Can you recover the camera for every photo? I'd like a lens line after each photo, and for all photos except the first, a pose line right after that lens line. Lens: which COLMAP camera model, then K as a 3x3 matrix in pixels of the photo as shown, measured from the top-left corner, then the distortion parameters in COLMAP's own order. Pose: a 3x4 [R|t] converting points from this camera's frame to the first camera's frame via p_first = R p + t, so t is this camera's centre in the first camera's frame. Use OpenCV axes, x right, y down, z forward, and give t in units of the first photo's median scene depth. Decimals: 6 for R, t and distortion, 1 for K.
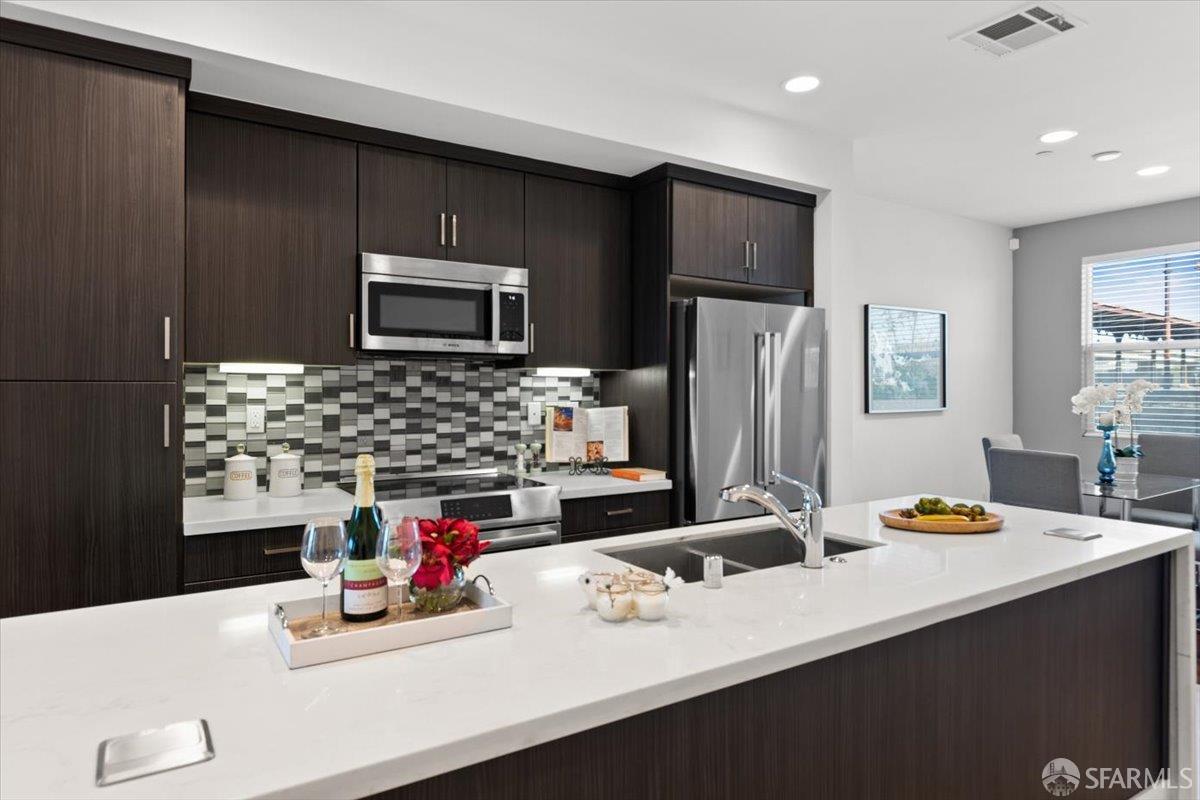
lens RADIAL K [[705.1, 0, 591.8], [0, 705.1, 387.1], [0, 0, 1]] dist [-0.005408, 0.002587]
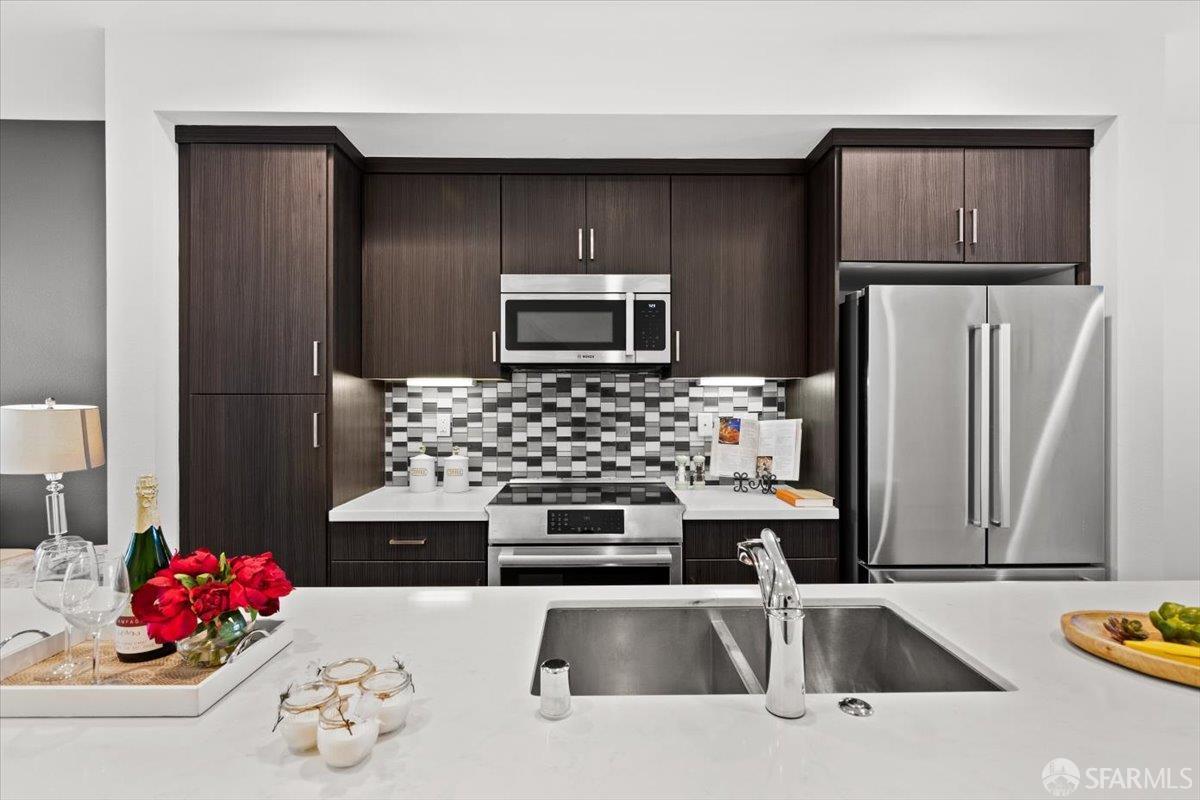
lens RADIAL K [[574.0, 0, 597.0], [0, 574.0, 396.9], [0, 0, 1]] dist [0.002406, 0.000636]
pose [[0.852116, -0.002610, -0.523347, 0.225444], [0.002993, 0.999996, -0.000114, -0.000971], [0.523345, -0.001469, 0.852120, 0.272596]]
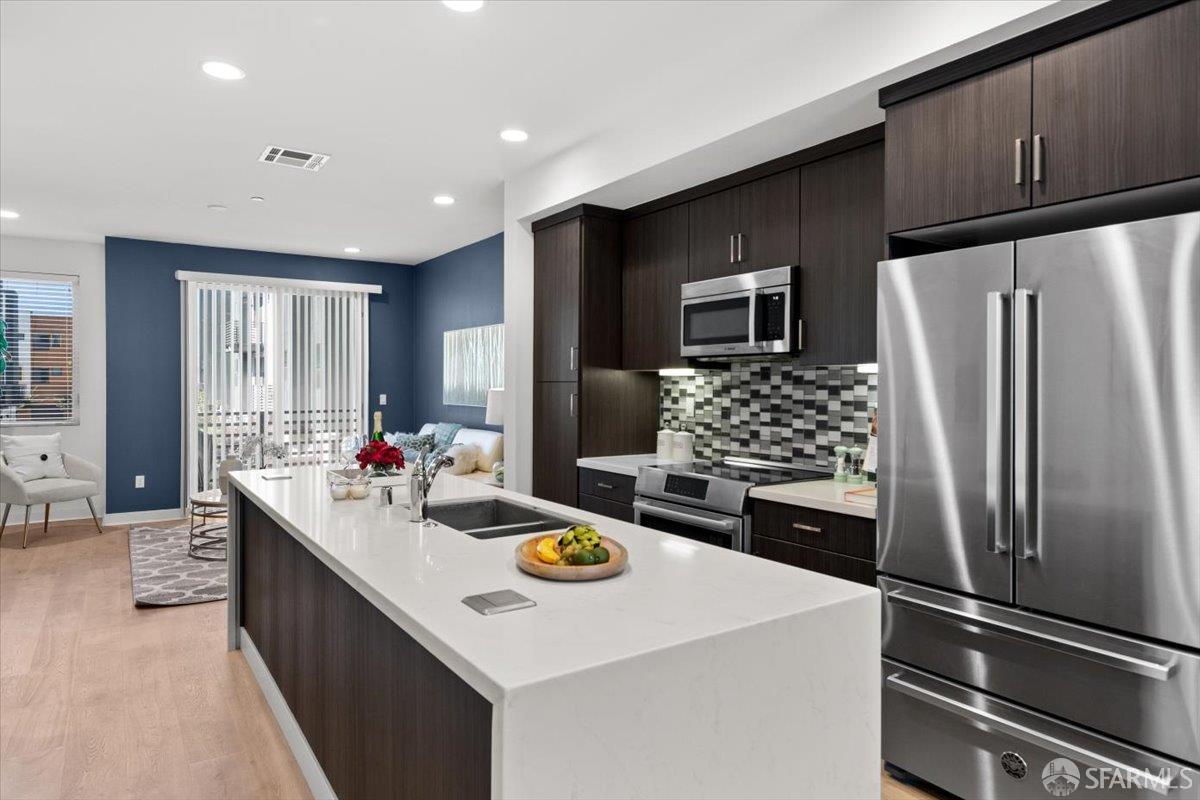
lens RADIAL K [[705.1, 0, 598.5], [0, 705.1, 395.6], [0, 0, 1]] dist [-0.005408, 0.002587]
pose [[0.036145, 0.014245, -0.999245, 0.860484], [-0.003406, 0.999894, 0.014131, 0.001395], [0.999341, 0.002893, 0.036190, 0.673715]]
